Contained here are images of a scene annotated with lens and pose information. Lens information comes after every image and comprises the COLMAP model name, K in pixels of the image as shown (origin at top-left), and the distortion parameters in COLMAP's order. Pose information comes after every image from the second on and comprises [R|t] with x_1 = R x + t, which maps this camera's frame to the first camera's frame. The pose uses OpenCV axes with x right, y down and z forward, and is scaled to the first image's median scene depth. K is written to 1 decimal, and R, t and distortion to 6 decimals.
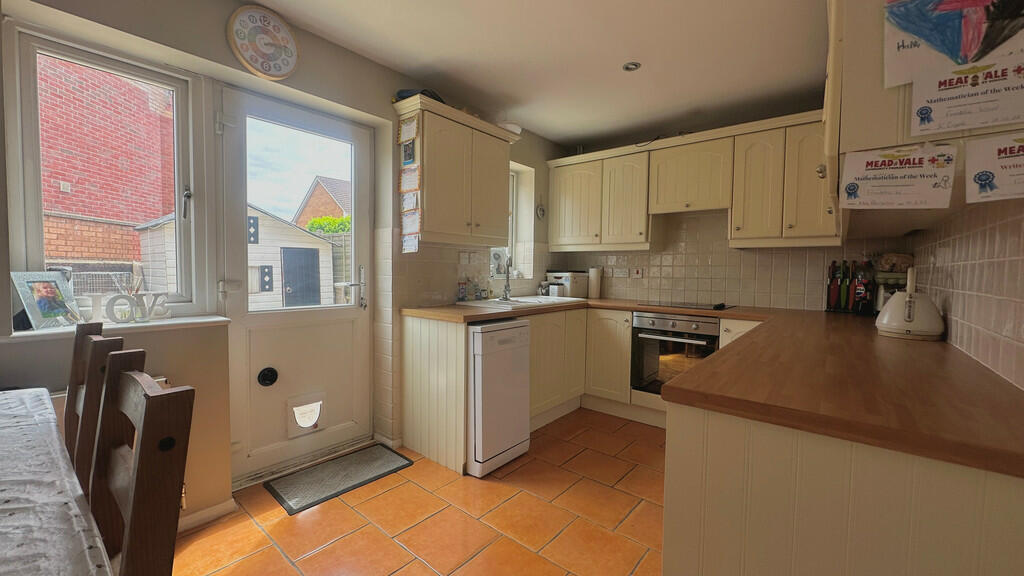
lens RADIAL K [[419.0, 0, 503.9], [0, 419.0, 290.4], [0, 0, 1]] dist [-0.006929, 0.003086]
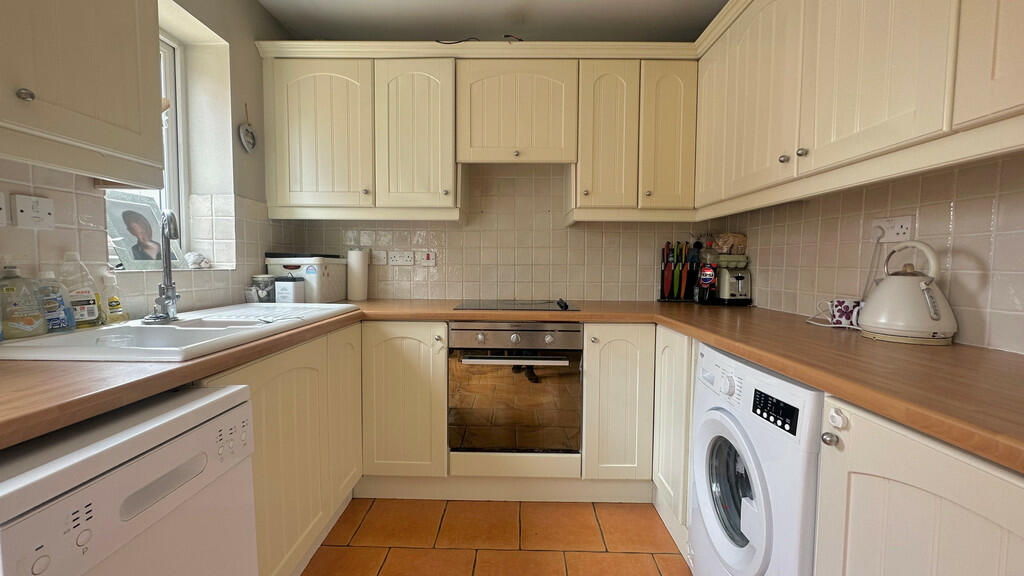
lens RADIAL K [[419.0, 0, 518.0], [0, 419.0, 287.0], [0, 0, 1]] dist [-0.006929, 0.003086]
pose [[0.769161, -0.042524, 0.637639, 0.011664], [0.034843, 0.999090, 0.024599, -0.009338], [-0.638105, 0.003296, 0.769942, 0.466159]]
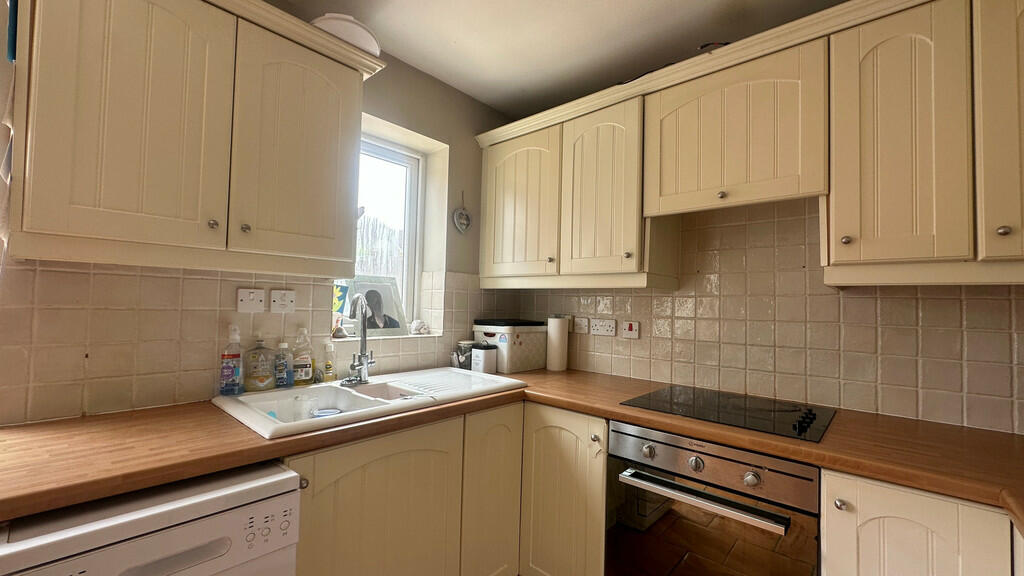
lens RADIAL K [[419.0, 0, 510.8], [0, 419.0, 290.7], [0, 0, 1]] dist [-0.006929, 0.003086]
pose [[0.999098, 0.011890, -0.040759, 0.207752], [-0.015197, 0.996532, -0.081805, -0.050216], [0.039645, 0.082351, 0.995815, 0.500212]]
